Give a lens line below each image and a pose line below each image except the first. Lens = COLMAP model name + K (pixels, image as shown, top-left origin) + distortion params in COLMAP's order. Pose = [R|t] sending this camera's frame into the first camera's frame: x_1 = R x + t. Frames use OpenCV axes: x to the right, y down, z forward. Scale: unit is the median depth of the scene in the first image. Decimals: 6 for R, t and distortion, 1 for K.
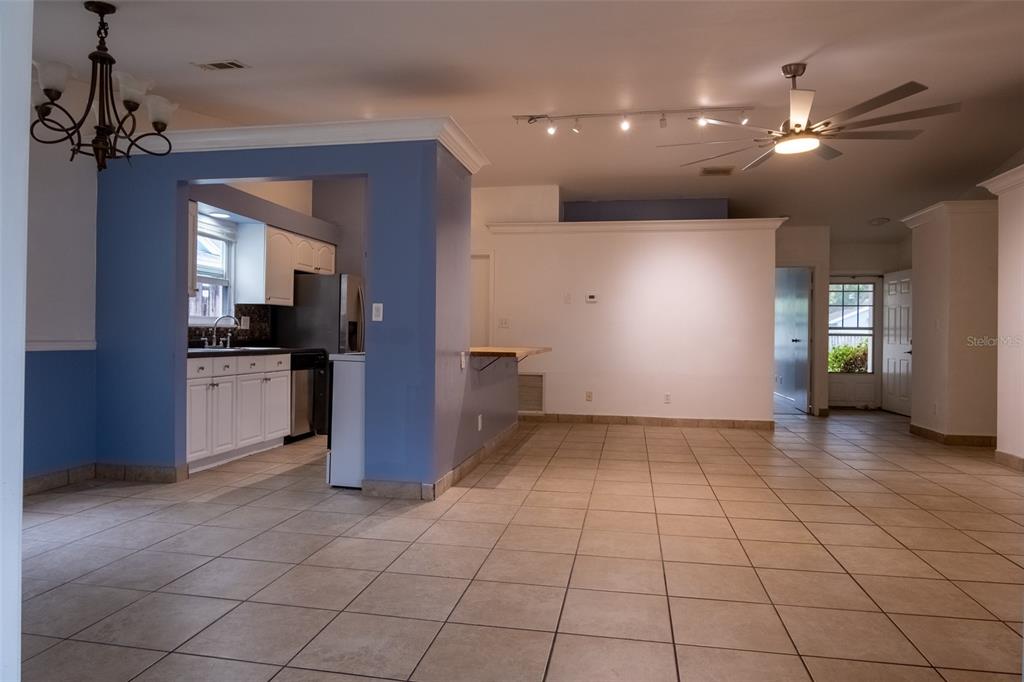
lens RADIAL K [[638.6, 0, 511.4], [0, 638.6, 337.7], [0, 0, 1]] dist [-0.026727, 0.001423]
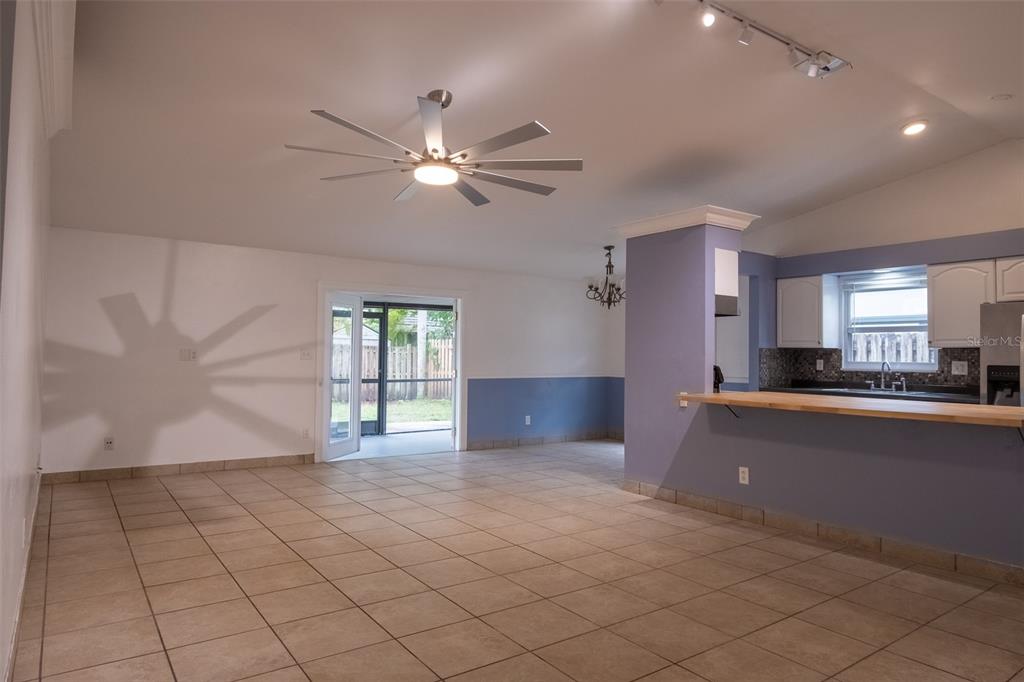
lens RADIAL K [[638.6, 0, 511.4], [0, 638.6, 337.7], [0, 0, 1]] dist [-0.026727, 0.001423]
pose [[-0.700300, -0.033403, -0.713066, 0.729575], [-0.017903, 0.999412, -0.029235, -0.030326], [0.713624, -0.007707, -0.700487, 1.229300]]
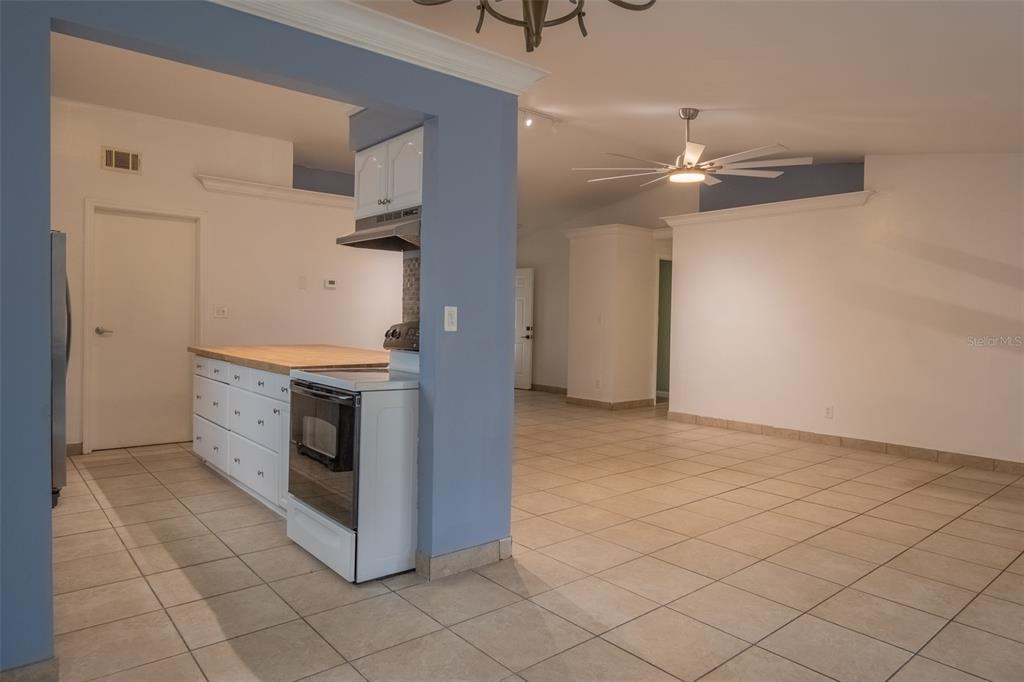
lens RADIAL K [[638.6, 0, 511.4], [0, 638.6, 337.7], [0, 0, 1]] dist [-0.026727, 0.001423]
pose [[0.632190, -0.024423, 0.774428, -0.490741], [-0.009877, 0.999168, 0.039574, -0.032872], [-0.774750, -0.032667, 0.631423, 0.342249]]
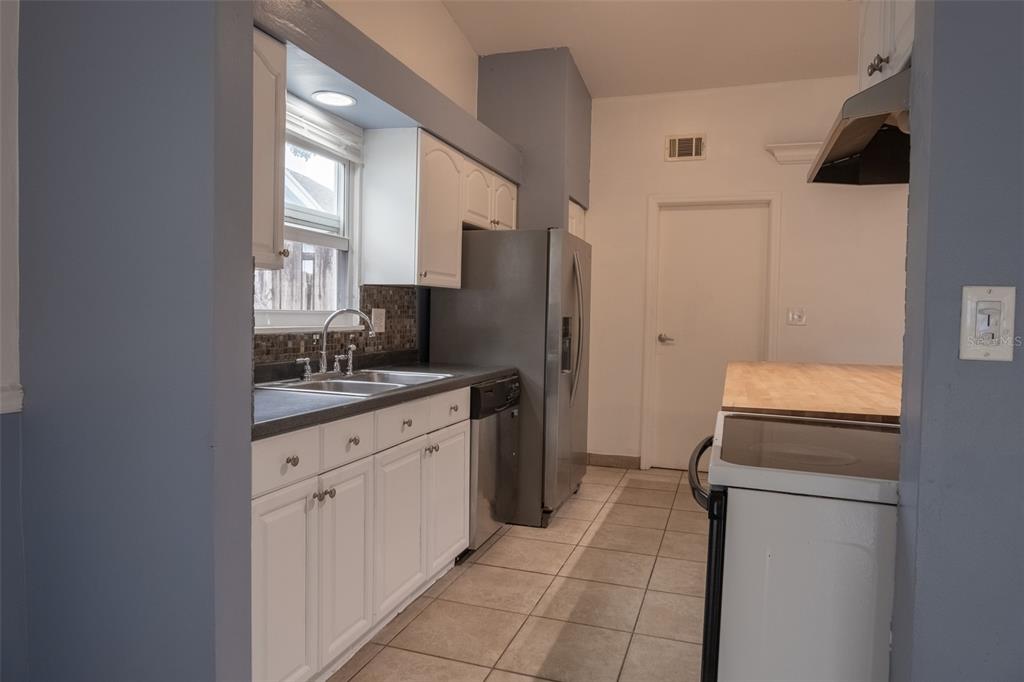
lens RADIAL K [[638.6, 0, 511.4], [0, 638.6, 337.7], [0, 0, 1]] dist [-0.026727, 0.001423]
pose [[0.989022, 0.010968, -0.147360, -0.239571], [-0.006224, 0.999448, 0.032621, -0.028301], [0.147636, -0.031345, 0.988545, 0.509164]]
